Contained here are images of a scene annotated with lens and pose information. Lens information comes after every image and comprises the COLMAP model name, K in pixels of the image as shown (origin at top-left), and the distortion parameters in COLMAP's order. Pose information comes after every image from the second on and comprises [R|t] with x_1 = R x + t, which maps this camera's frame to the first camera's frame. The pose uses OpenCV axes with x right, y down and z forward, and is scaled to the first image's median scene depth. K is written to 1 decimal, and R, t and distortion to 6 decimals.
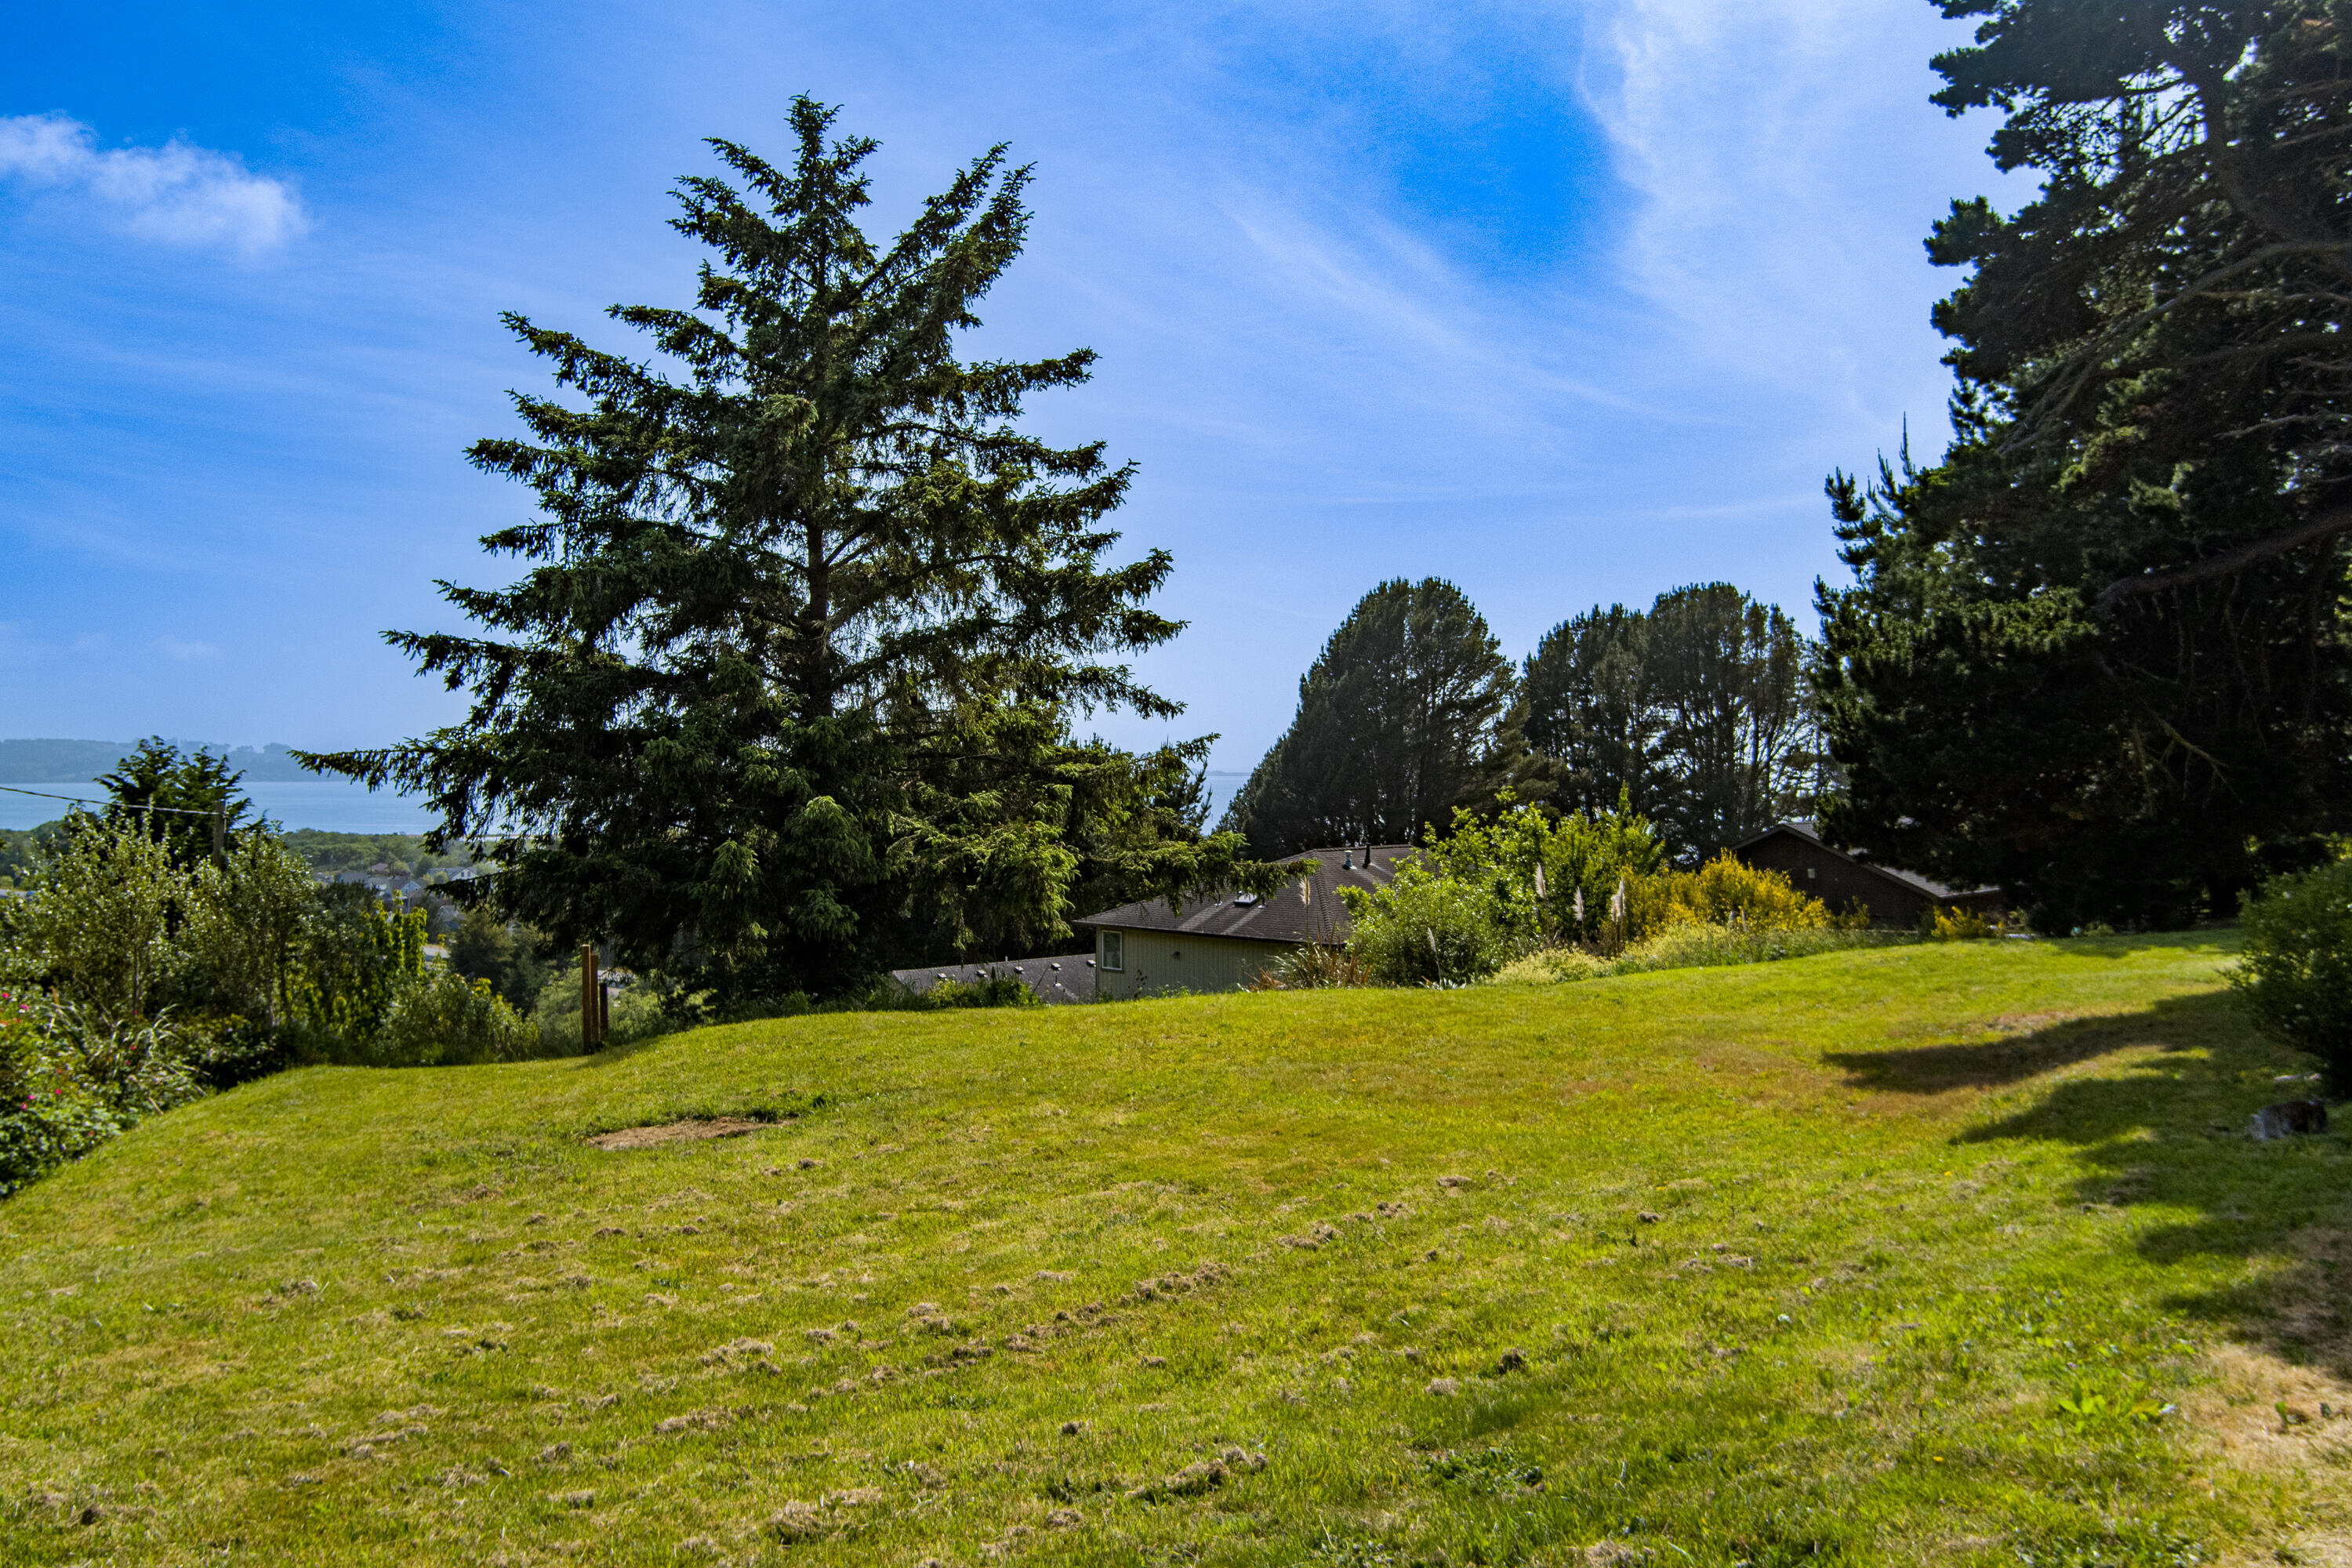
lens RADIAL K [[1945.4, 0, 1169.6], [0, 1945.4, 783.7], [0, 0, 1]] dist [-0.084721, 0.037910]
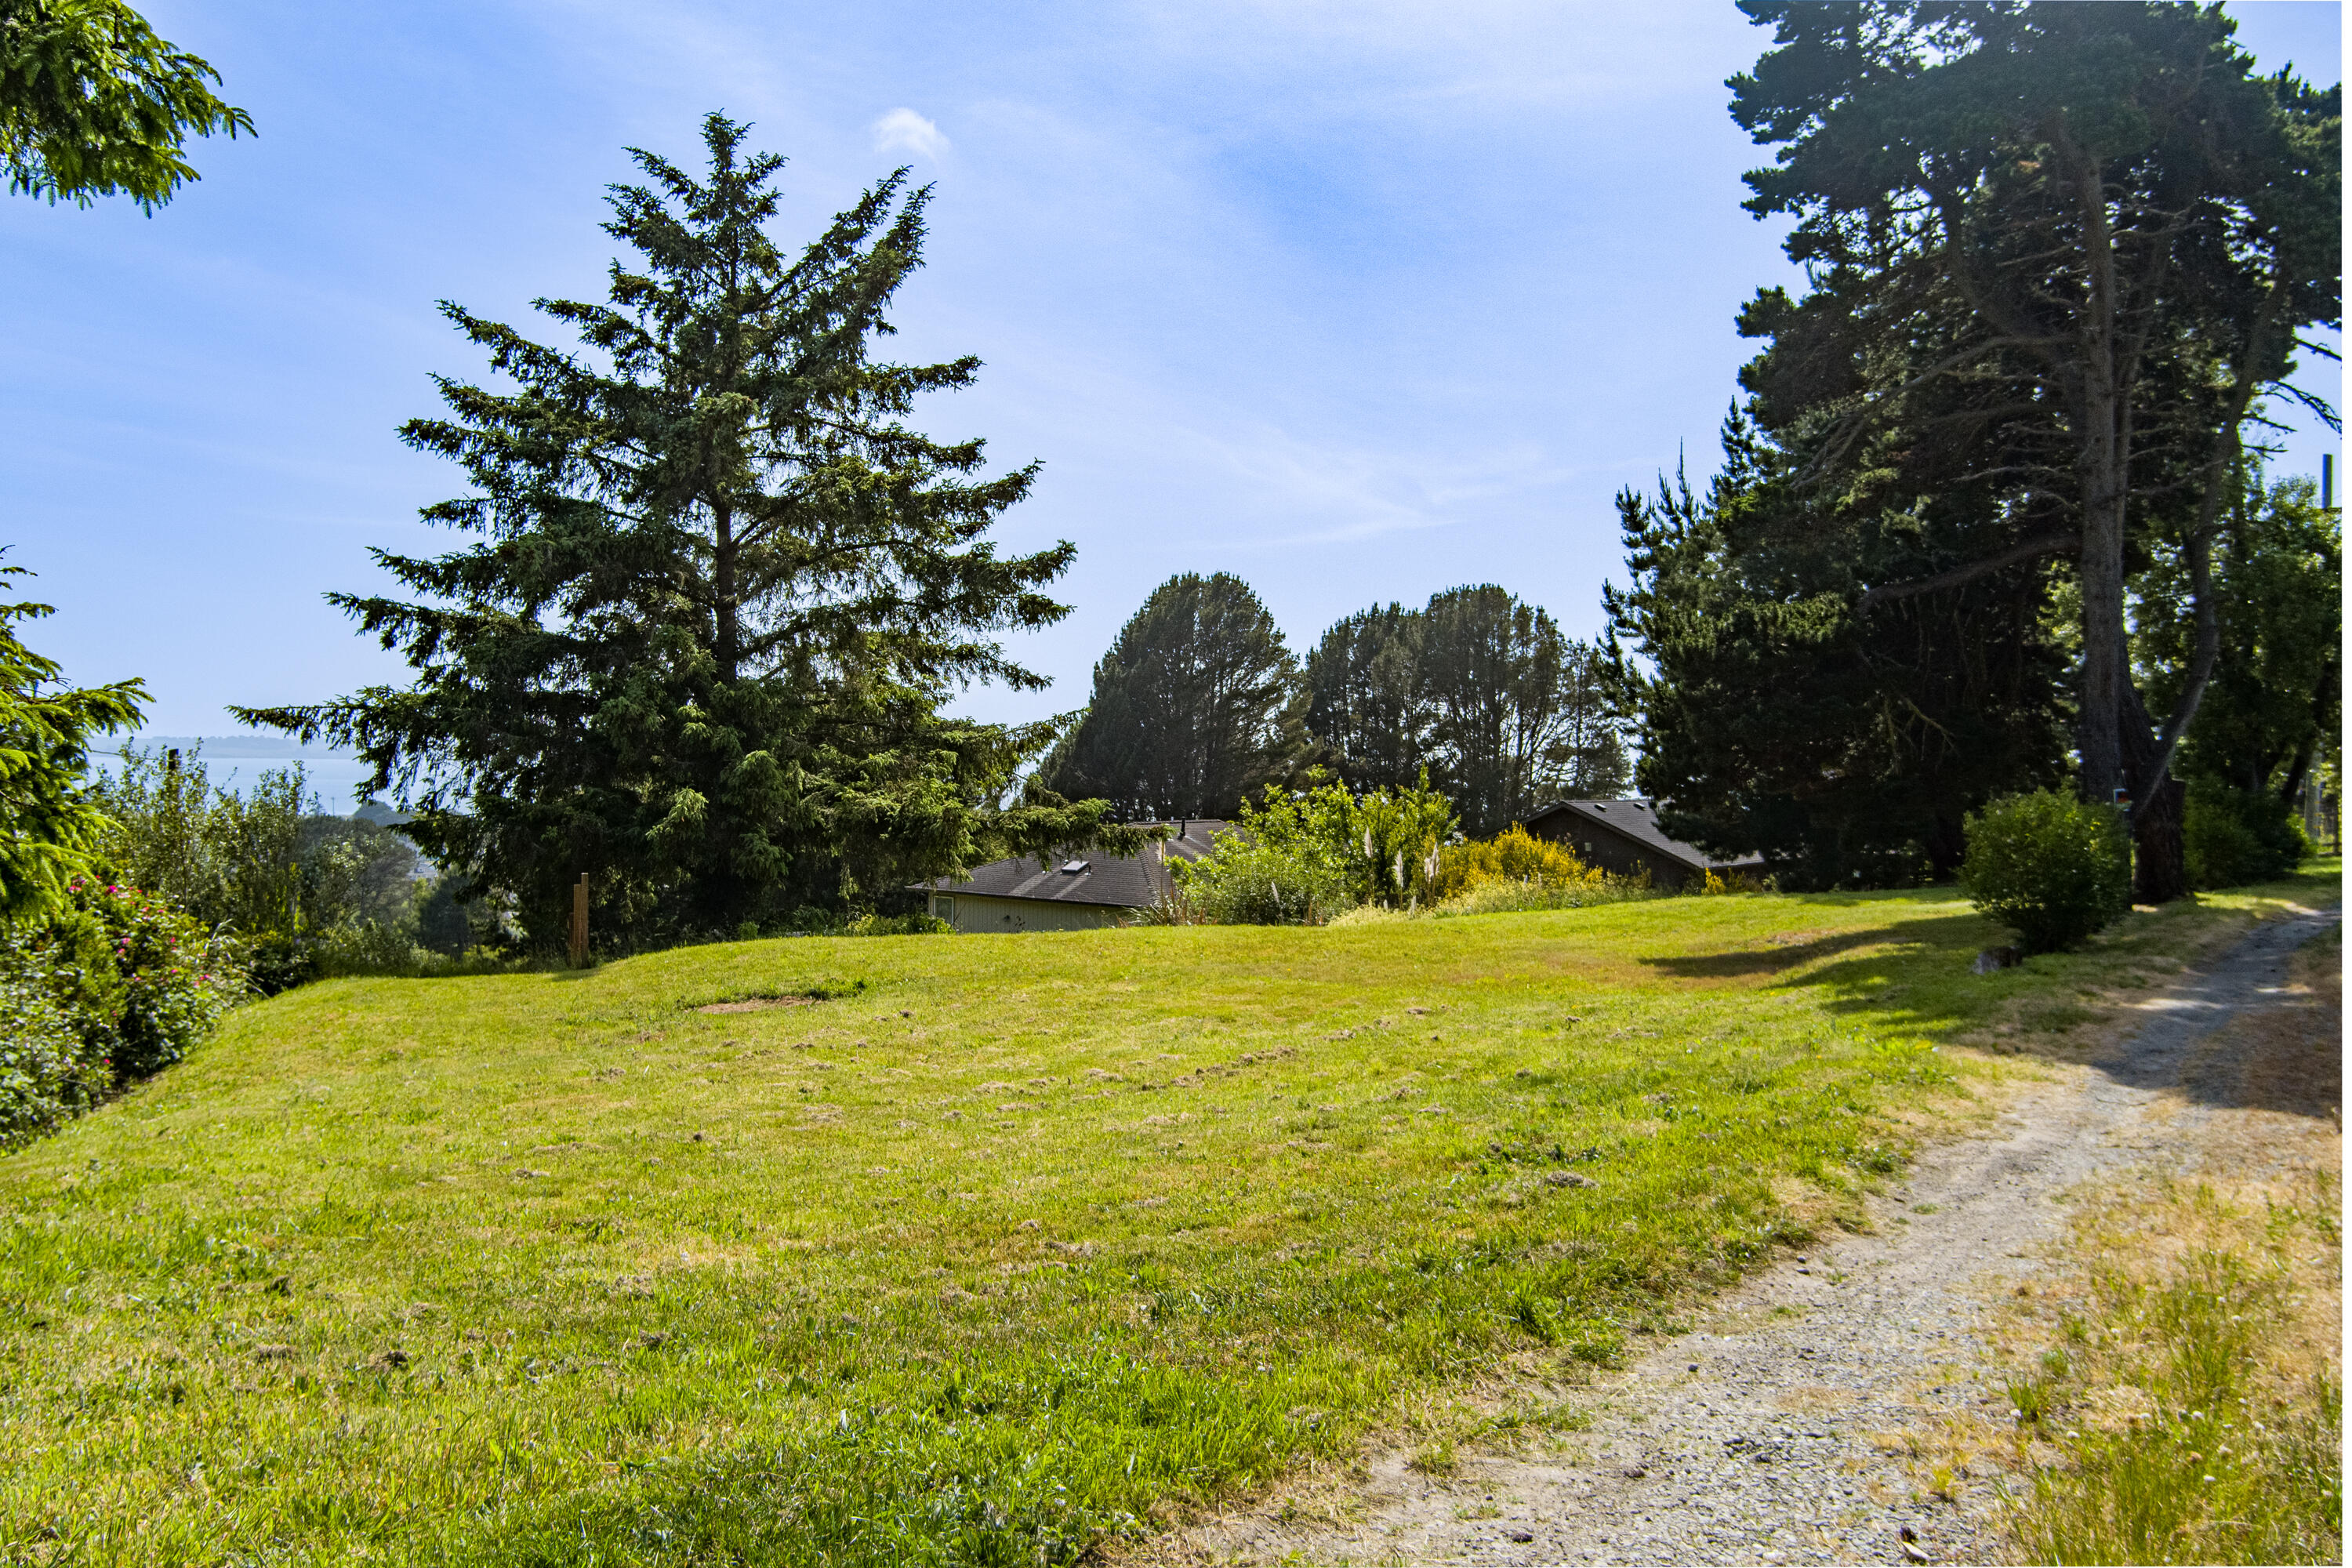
lens RADIAL K [[1945.4, 0, 1177.8], [0, 1945.4, 780.7], [0, 0, 1]] dist [-0.084721, 0.037910]
pose [[0.991595, 0.014737, 0.128537, -0.068398], [-0.015121, 0.999884, 0.002009, 0.014393], [-0.128492, -0.003936, 0.991703, -0.115540]]
